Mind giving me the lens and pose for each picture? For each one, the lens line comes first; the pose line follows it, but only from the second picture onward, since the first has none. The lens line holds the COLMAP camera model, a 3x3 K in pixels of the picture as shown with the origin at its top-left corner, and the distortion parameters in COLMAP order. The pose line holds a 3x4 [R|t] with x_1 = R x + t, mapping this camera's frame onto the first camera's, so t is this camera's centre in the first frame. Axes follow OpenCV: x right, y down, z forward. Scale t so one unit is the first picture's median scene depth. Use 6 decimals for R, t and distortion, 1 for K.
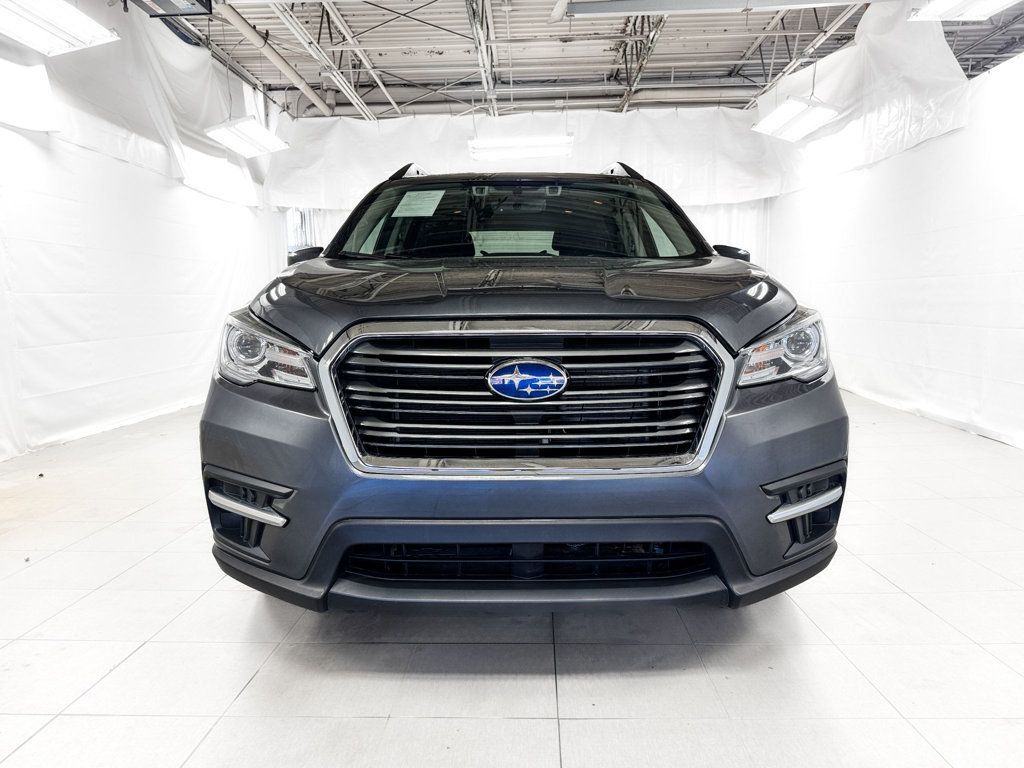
lens RADIAL K [[740.4, 0, 512.0], [0, 740.4, 384.0], [0, 0, 1]] dist [0.036485, -0.049969]
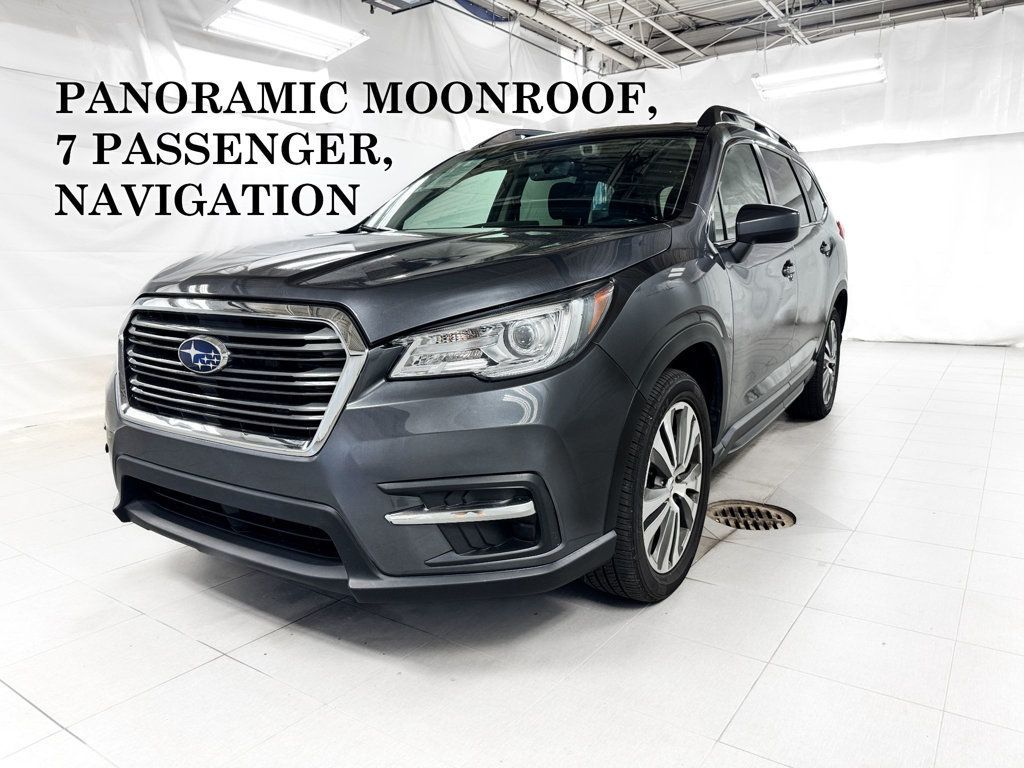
lens RADIAL K [[739.0, 0, 521.1], [0, 739.0, 362.8], [0, 0, 1]] dist [0.049406, -0.054406]
pose [[0.844647, 0.081350, -0.529106, 0.505293], [-0.057575, 0.996458, 0.061294, -0.044751], [0.532218, -0.021309, 0.846339, 0.149536]]
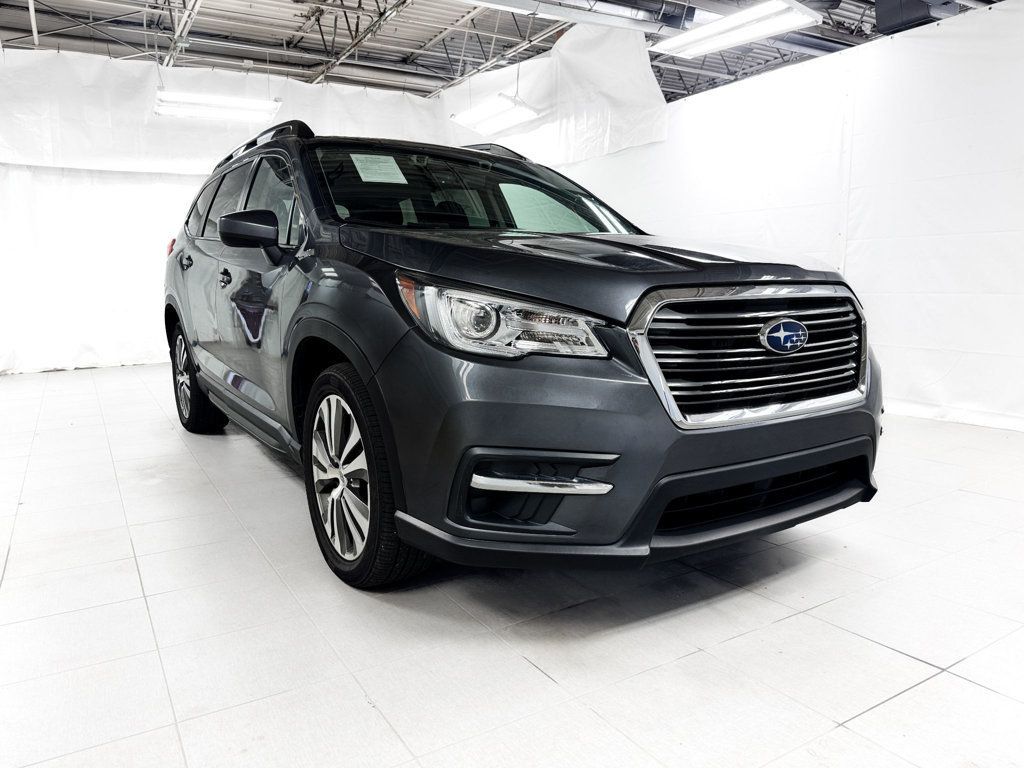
lens RADIAL K [[740.4, 0, 512.0], [0, 740.4, 384.0], [0, 0, 1]] dist [0.036485, -0.049969]
pose [[0.839435, -0.072425, 0.538613, -0.485932], [0.059209, 0.997369, 0.041834, -0.002495], [-0.540225, -0.003226, 0.841514, 0.117900]]
